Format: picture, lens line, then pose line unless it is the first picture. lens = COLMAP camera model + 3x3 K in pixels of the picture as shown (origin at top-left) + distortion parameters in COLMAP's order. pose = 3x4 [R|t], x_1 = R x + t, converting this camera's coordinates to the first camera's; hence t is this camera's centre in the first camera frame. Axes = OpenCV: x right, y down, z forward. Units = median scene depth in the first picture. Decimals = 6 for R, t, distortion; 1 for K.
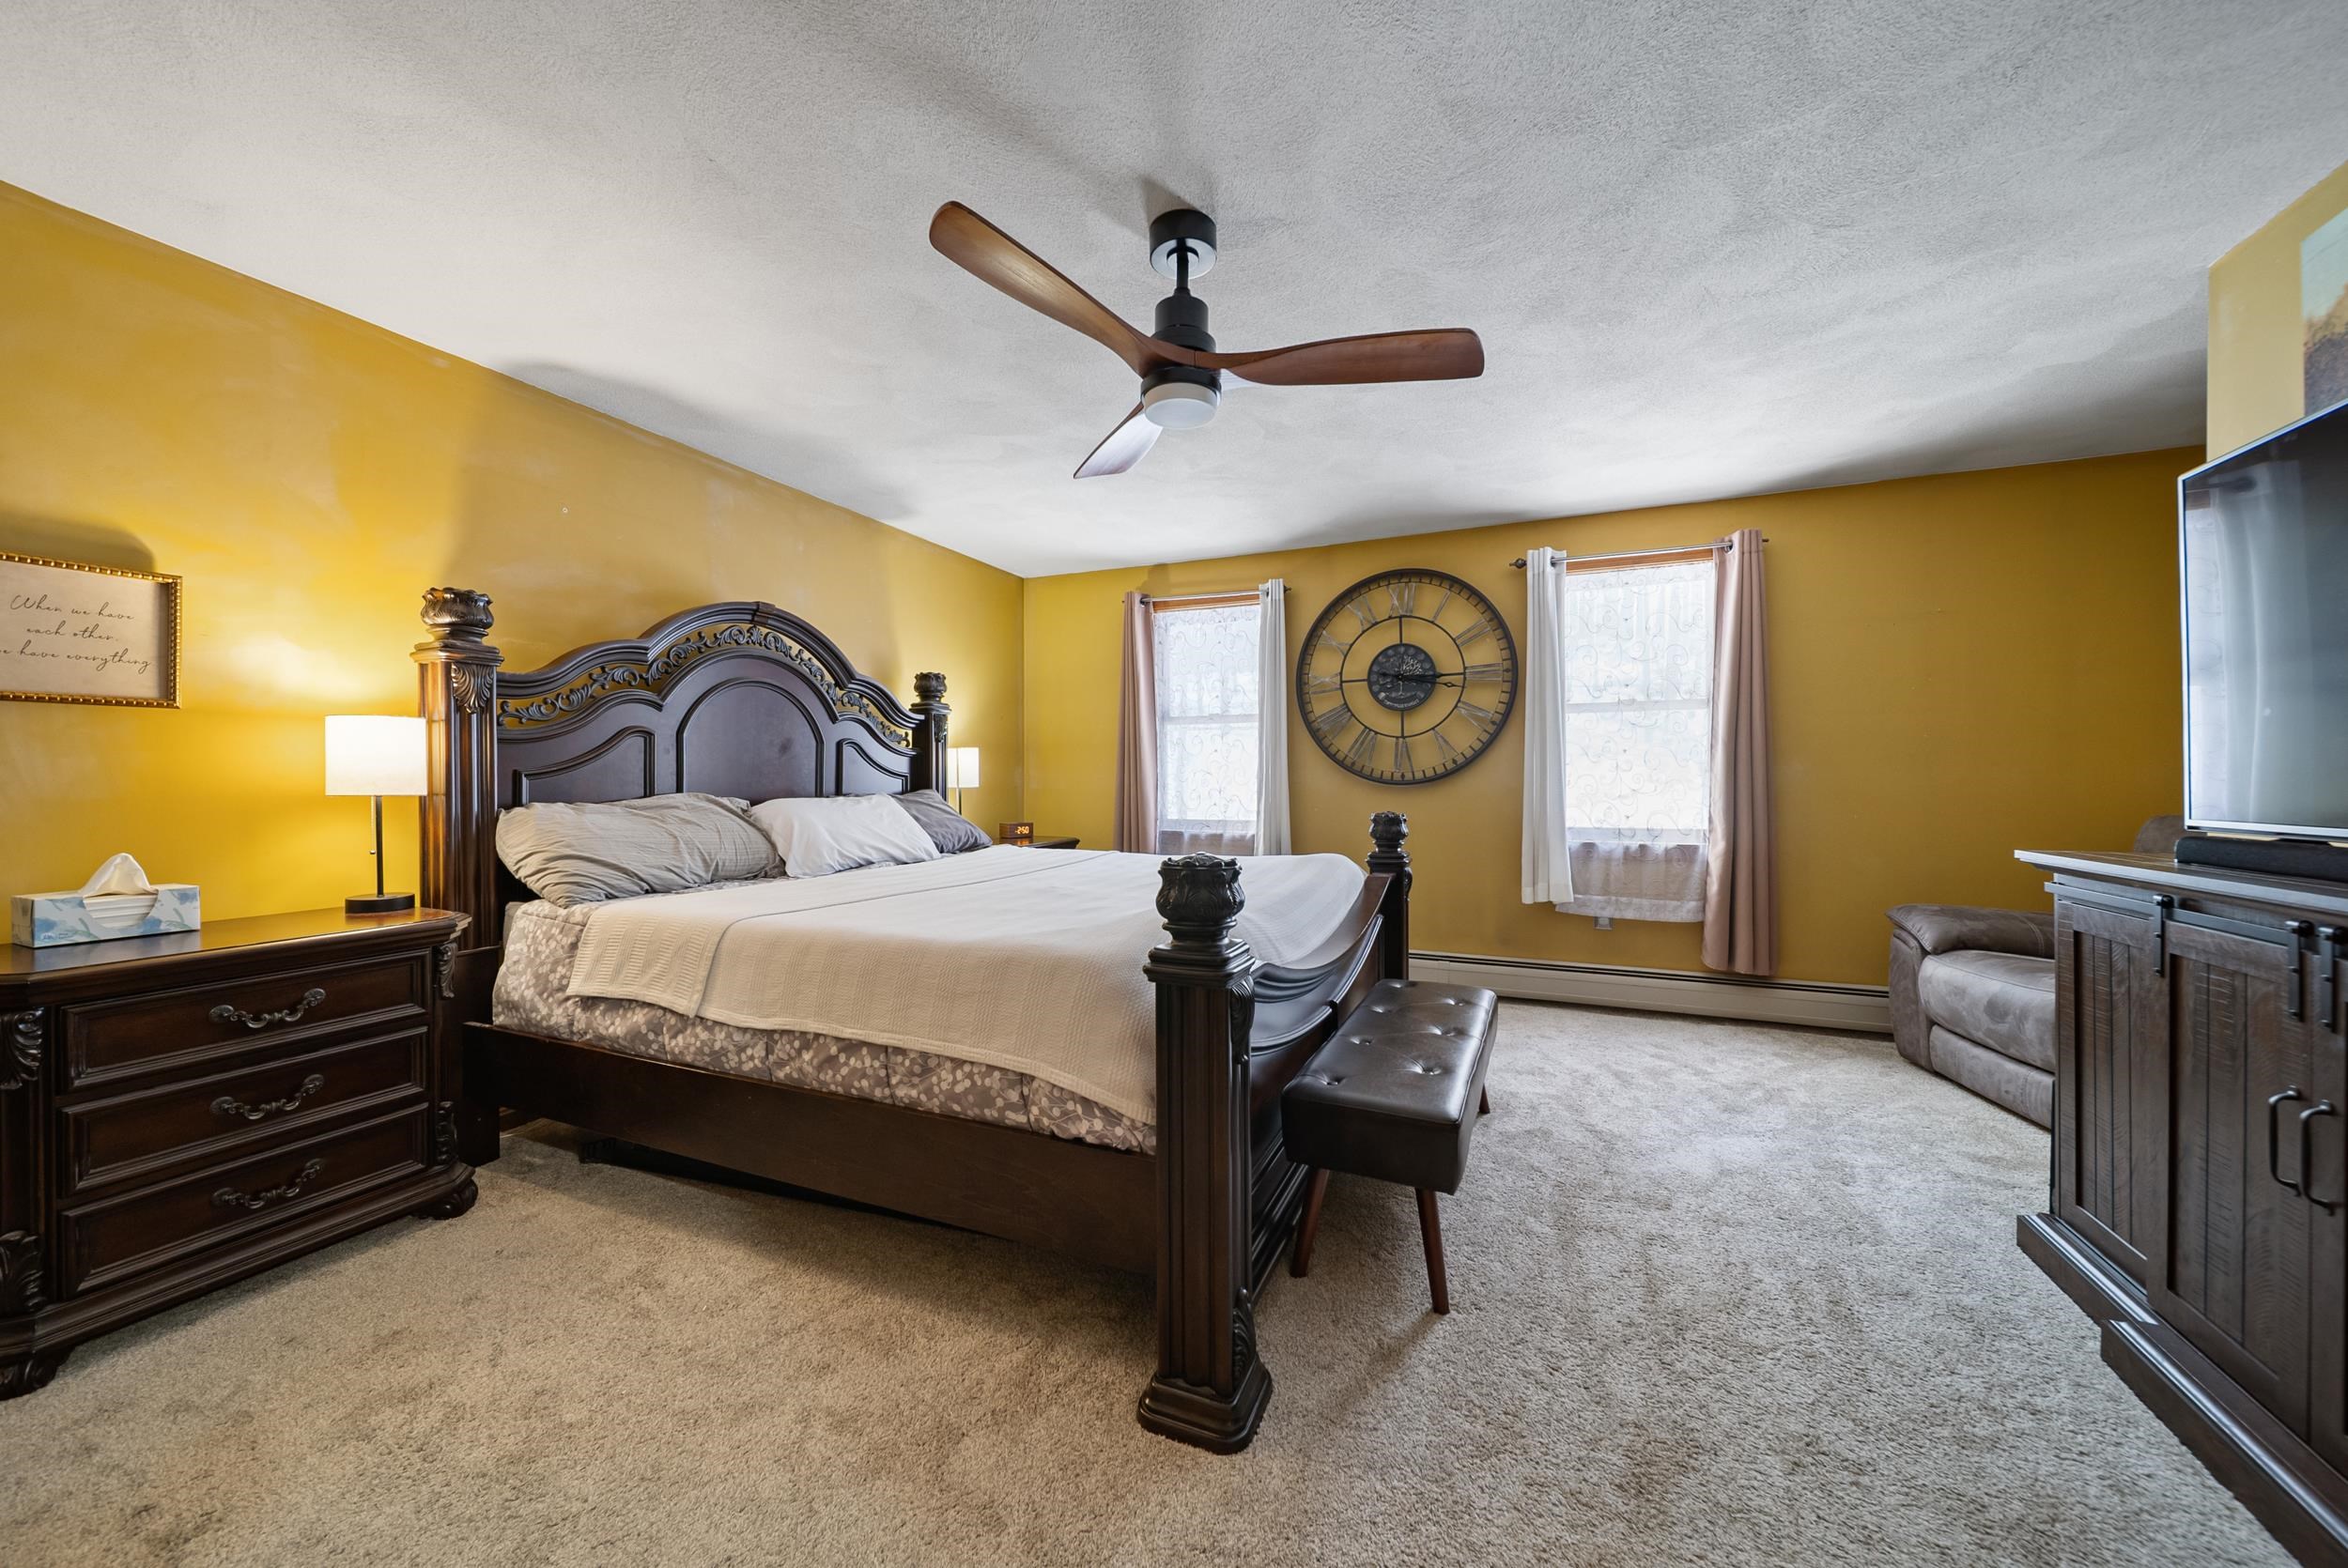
lens RADIAL K [[843.9, 0, 1170.0], [0, 843.9, 782.2], [0, 0, 1]] dist [-0.001758, -0.001140]
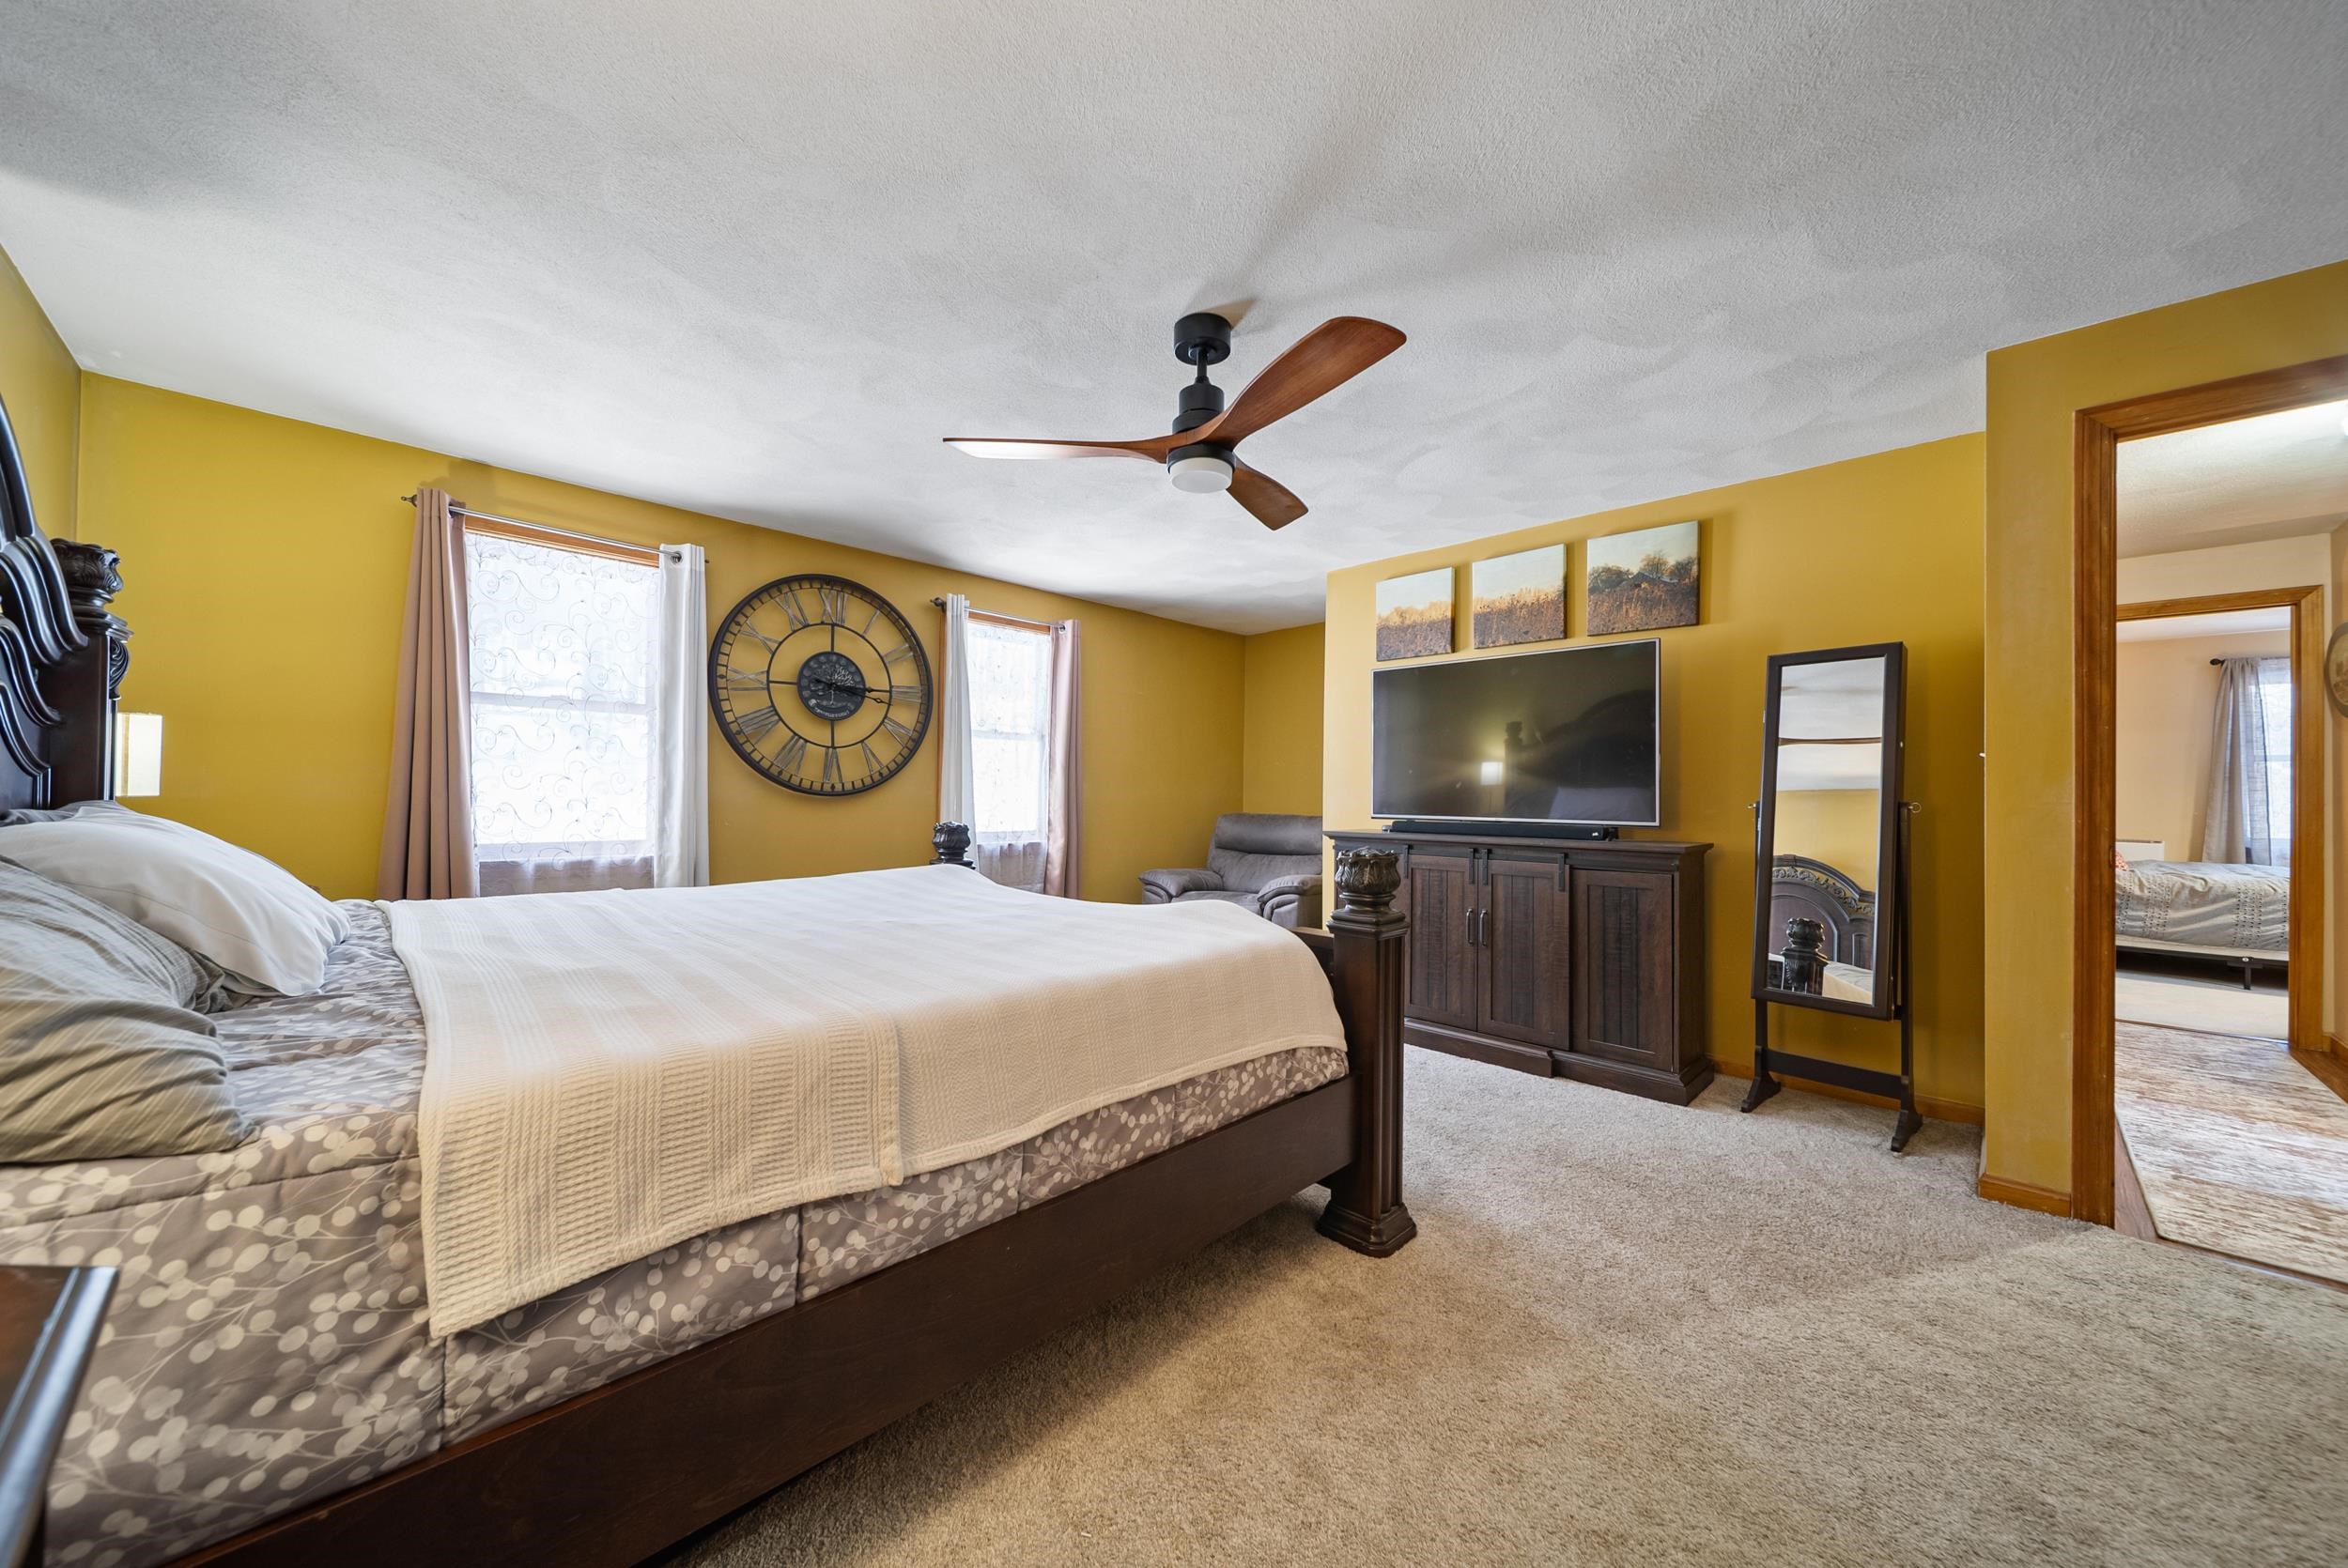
lens RADIAL K [[843.9, 0, 1173.2], [0, 843.9, 789.7], [0, 0, 1]] dist [-0.001758, -0.001140]
pose [[0.347128, 0.011812, 0.937743, -0.638070], [-0.010025, 0.999910, -0.008884, 0.000638], [-0.937764, -0.006317, 0.347215, 0.364728]]
